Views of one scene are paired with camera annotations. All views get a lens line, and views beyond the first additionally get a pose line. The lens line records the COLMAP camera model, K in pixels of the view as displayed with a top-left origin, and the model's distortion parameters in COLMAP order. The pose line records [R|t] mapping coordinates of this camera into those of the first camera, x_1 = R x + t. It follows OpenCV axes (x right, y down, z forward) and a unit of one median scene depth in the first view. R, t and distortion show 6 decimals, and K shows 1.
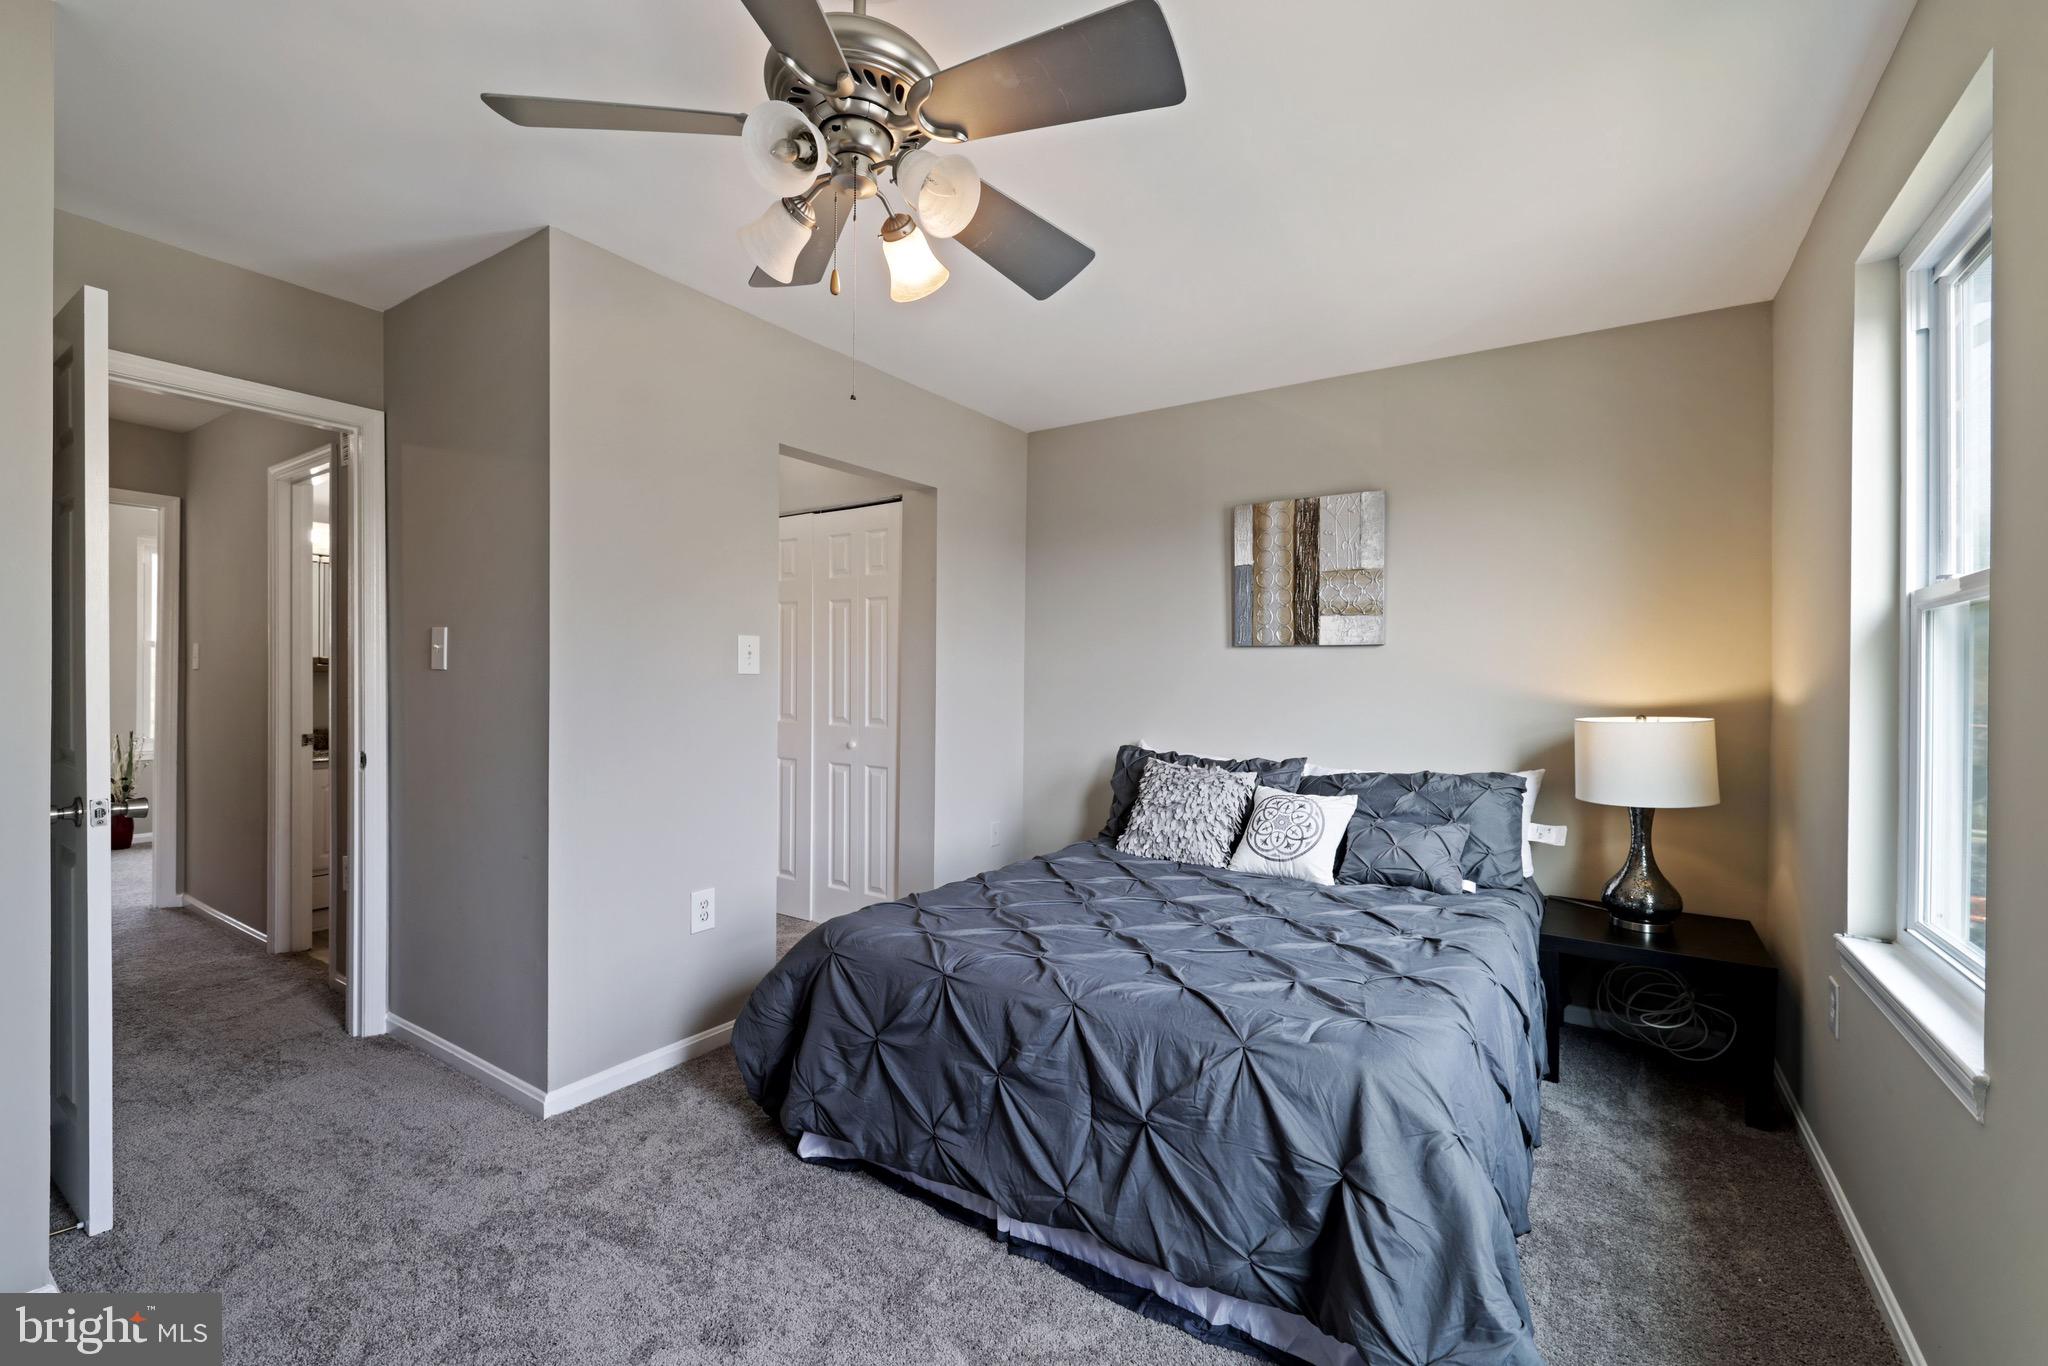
lens RADIAL K [[856.8, 0, 1026.8], [0, 856.8, 682.9], [0, 0, 1]] dist [-0.002882, -0.000222]
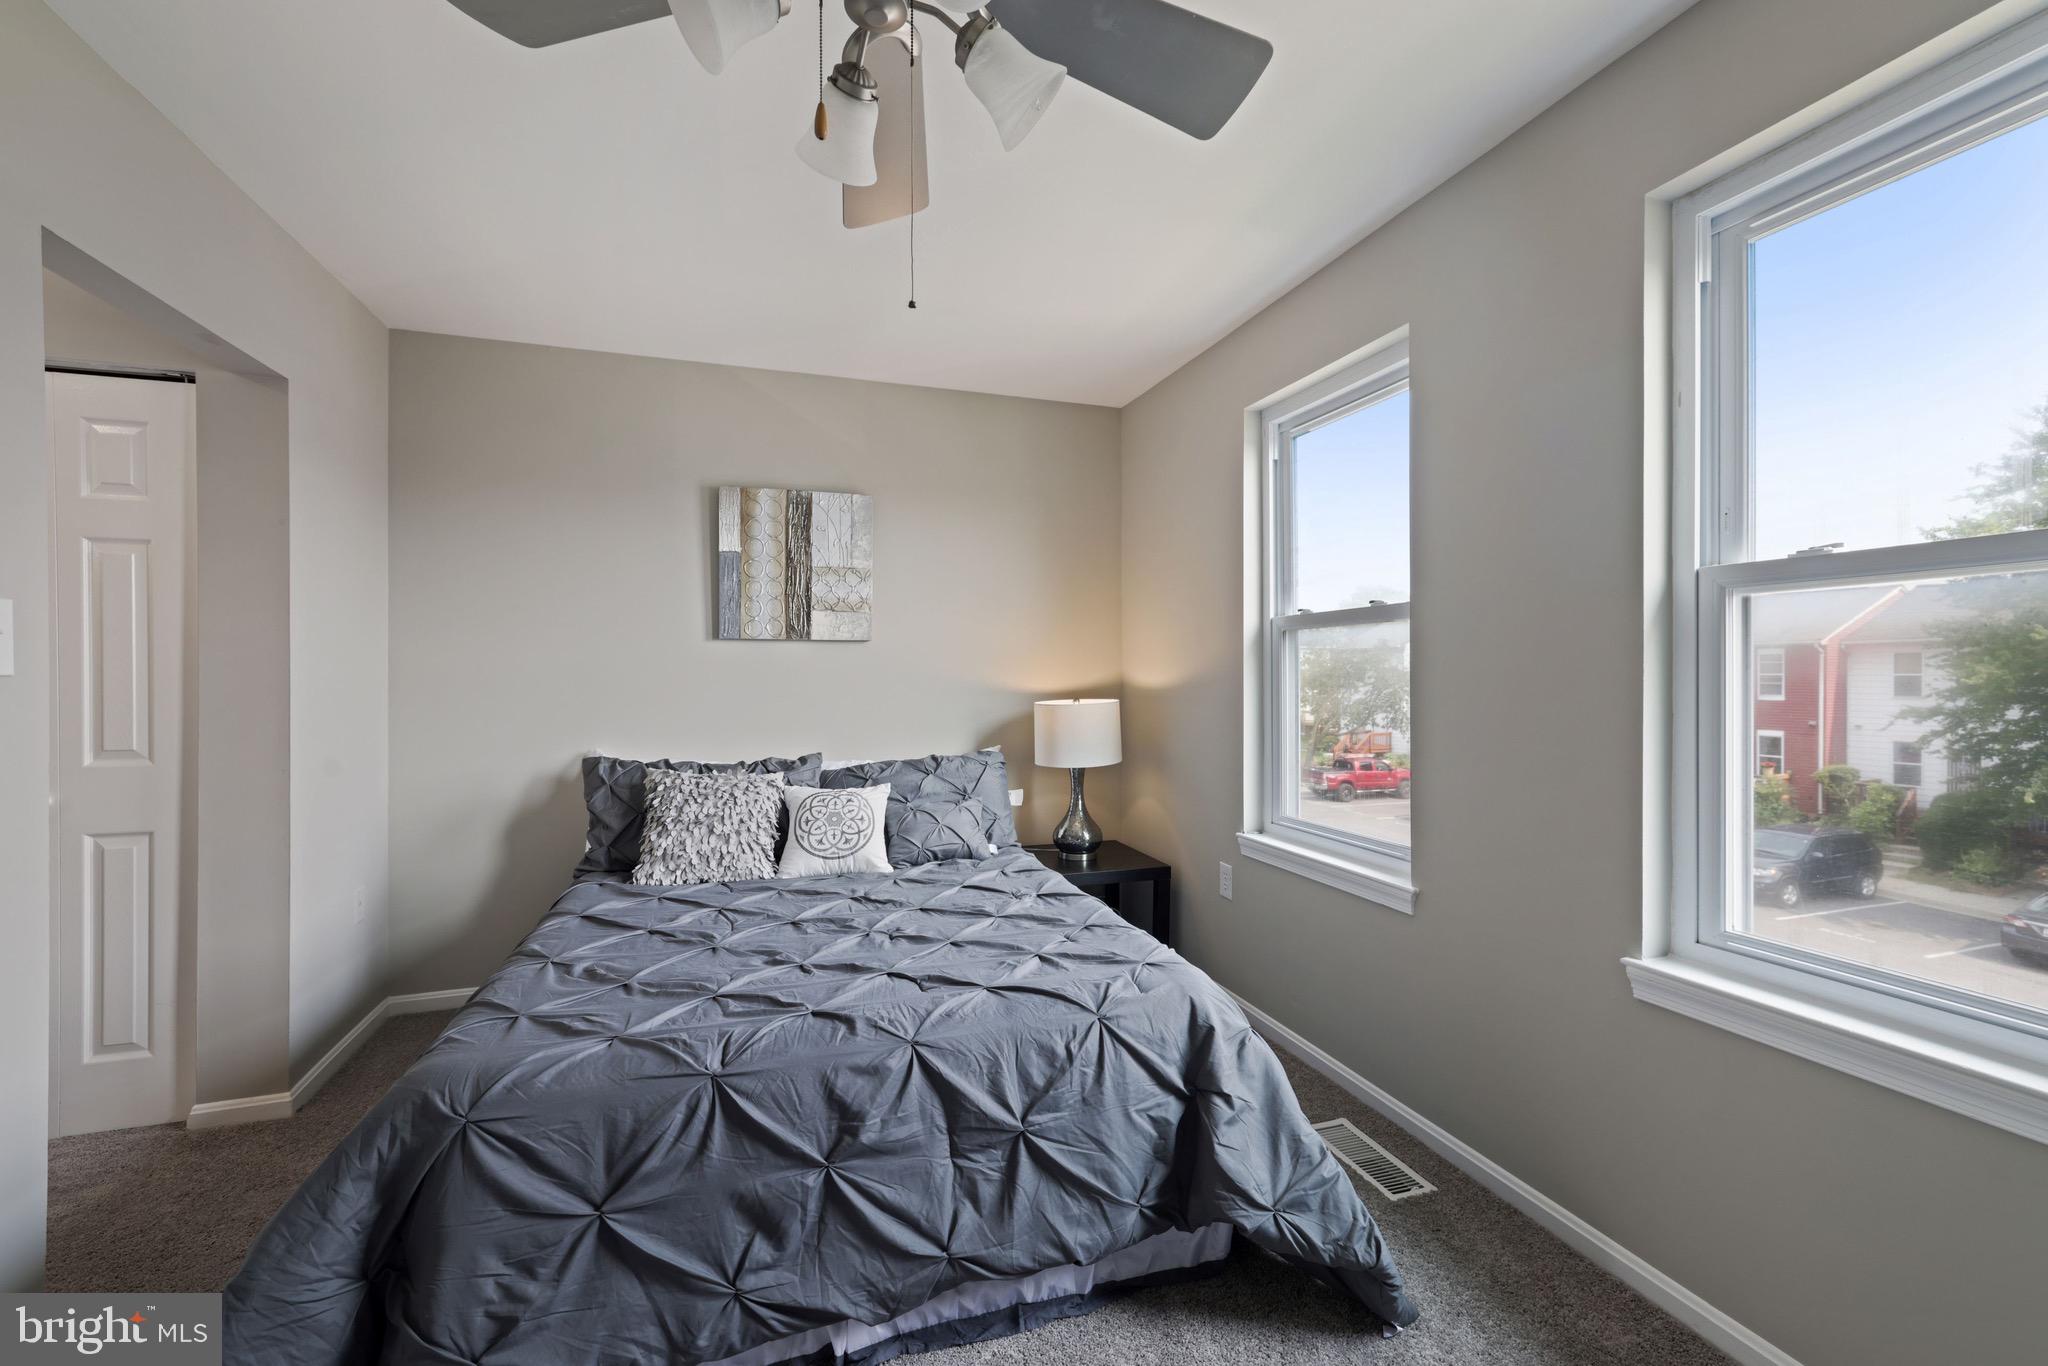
lens RADIAL K [[856.8, 0, 1029.8], [0, 856.8, 671.9], [0, 0, 1]] dist [-0.002882, -0.000222]
pose [[0.610323, -0.007023, 0.792122, -0.387700], [0.011267, 0.999937, 0.000185, -0.004958], [-0.792073, 0.008812, 0.610363, 0.246436]]
